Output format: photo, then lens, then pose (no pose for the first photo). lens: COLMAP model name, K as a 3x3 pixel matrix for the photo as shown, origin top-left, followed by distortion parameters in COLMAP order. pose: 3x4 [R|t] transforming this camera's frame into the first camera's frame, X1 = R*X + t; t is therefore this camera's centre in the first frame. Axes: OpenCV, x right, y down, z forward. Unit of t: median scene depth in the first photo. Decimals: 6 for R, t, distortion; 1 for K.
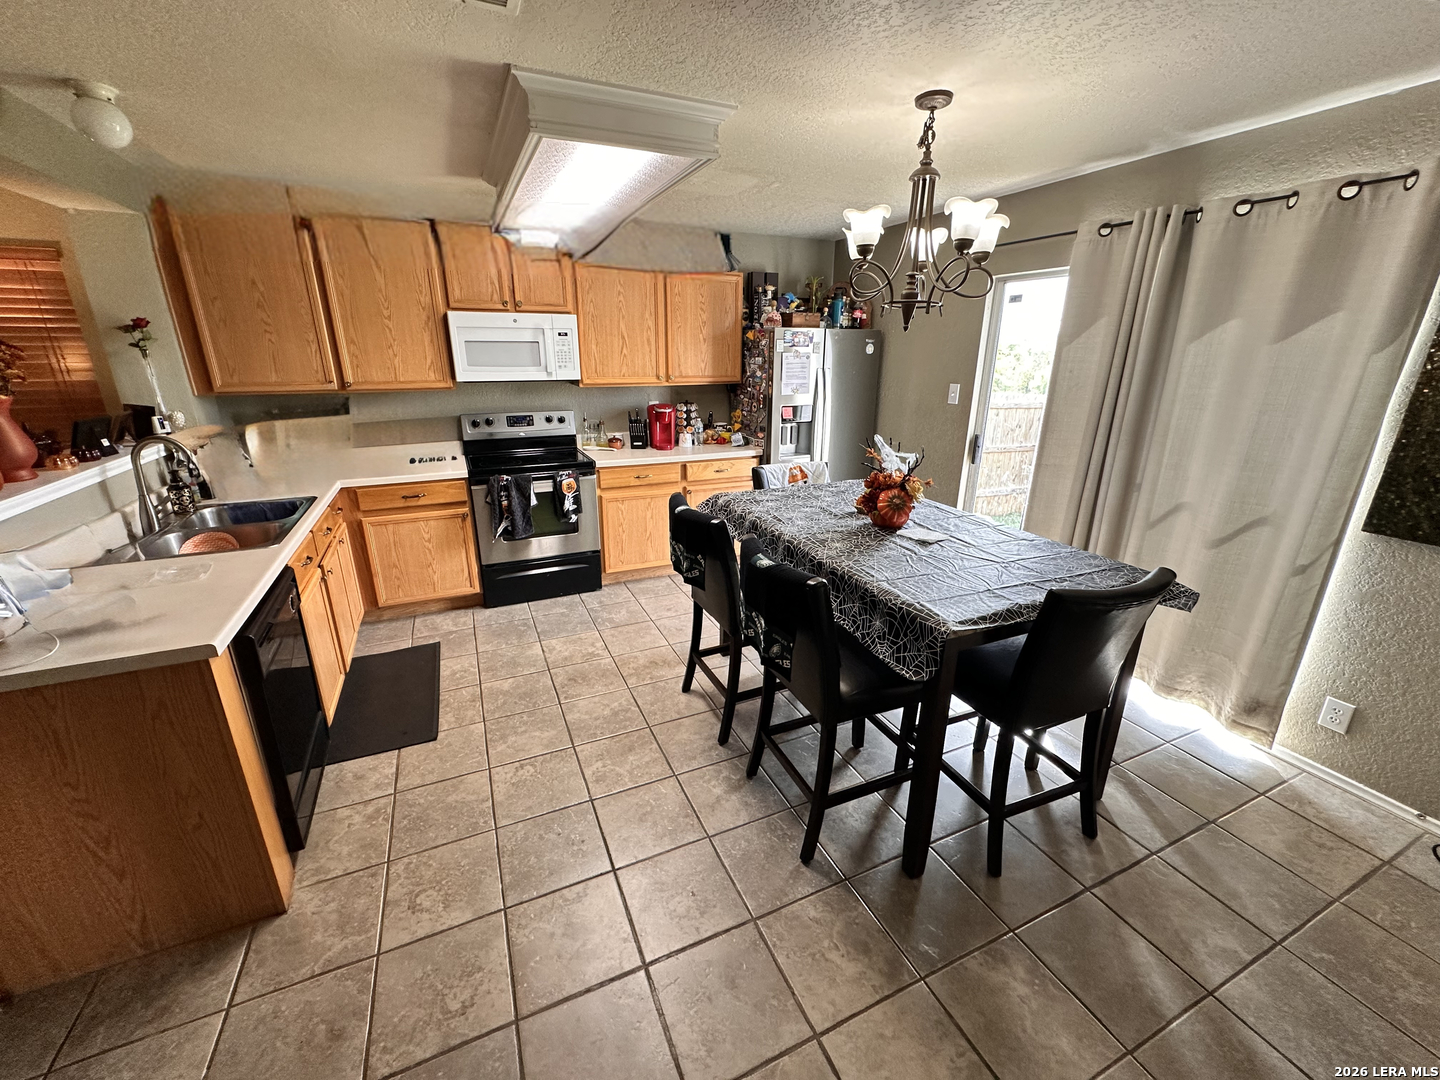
lens RADIAL K [[578.2, 0, 720.0], [0, 578.2, 540.0], [0, 0, 1]] dist [-0.000162, 0.000281]
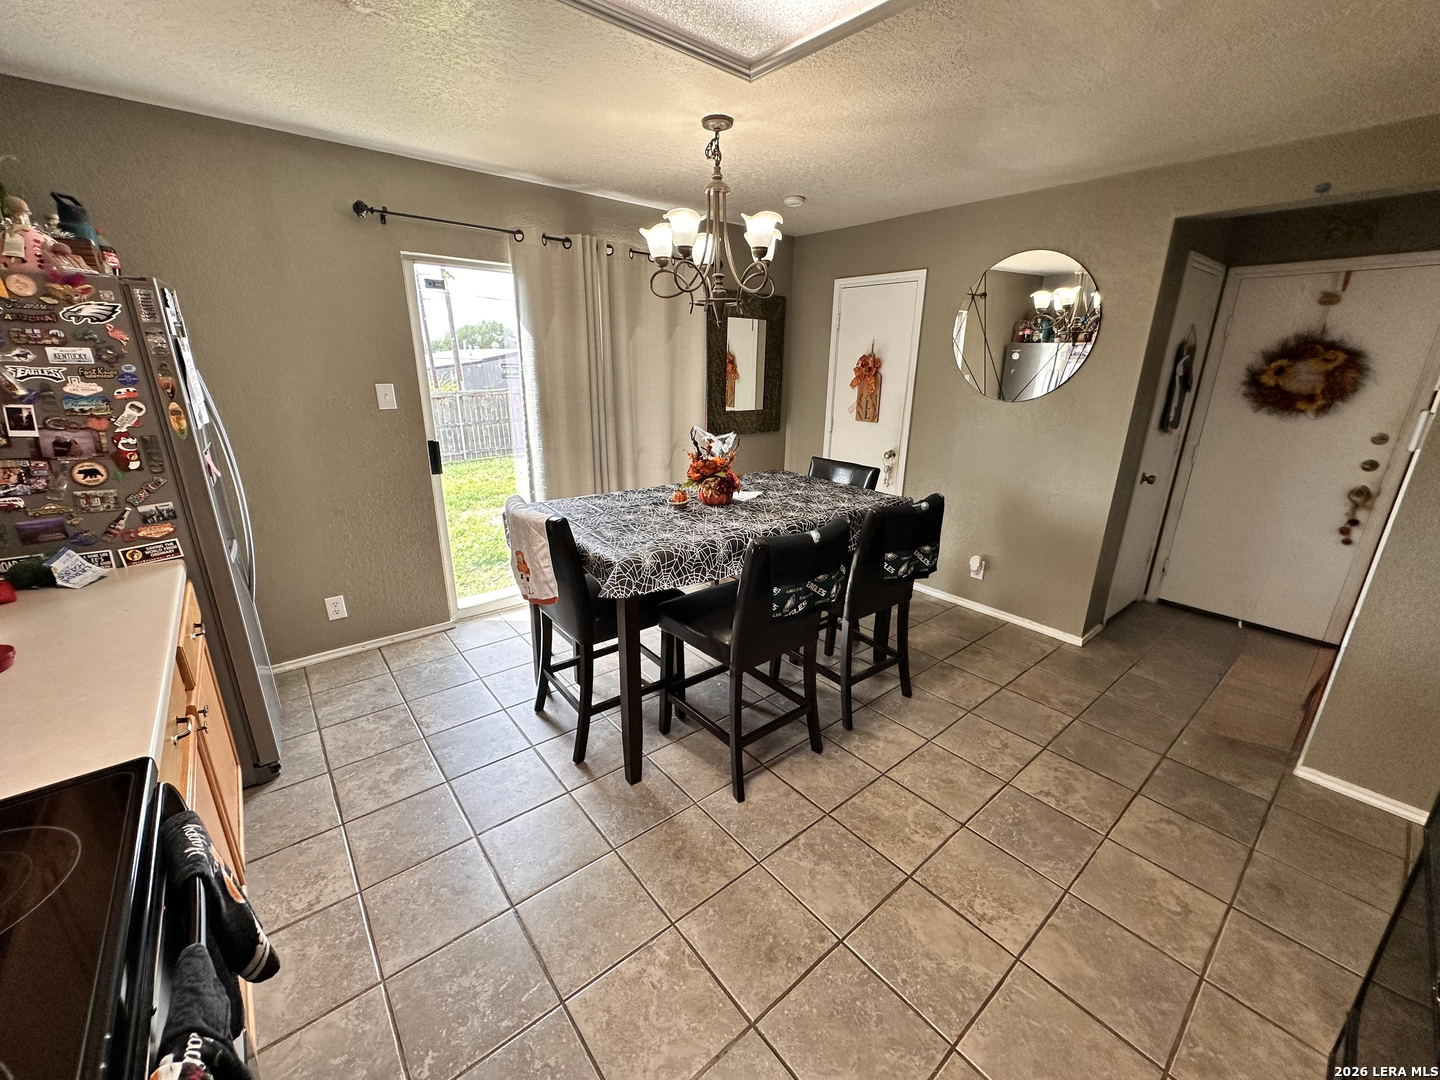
lens RADIAL K [[578.2, 0, 720.0], [0, 578.2, 540.0], [0, 0, 1]] dist [-0.000162, 0.000281]
pose [[-0.264932, -0.299275, 0.916649, -0.717658], [0.287916, 0.882701, 0.371406, -0.358230], [-0.920280, 0.362316, -0.147690, 1.142916]]
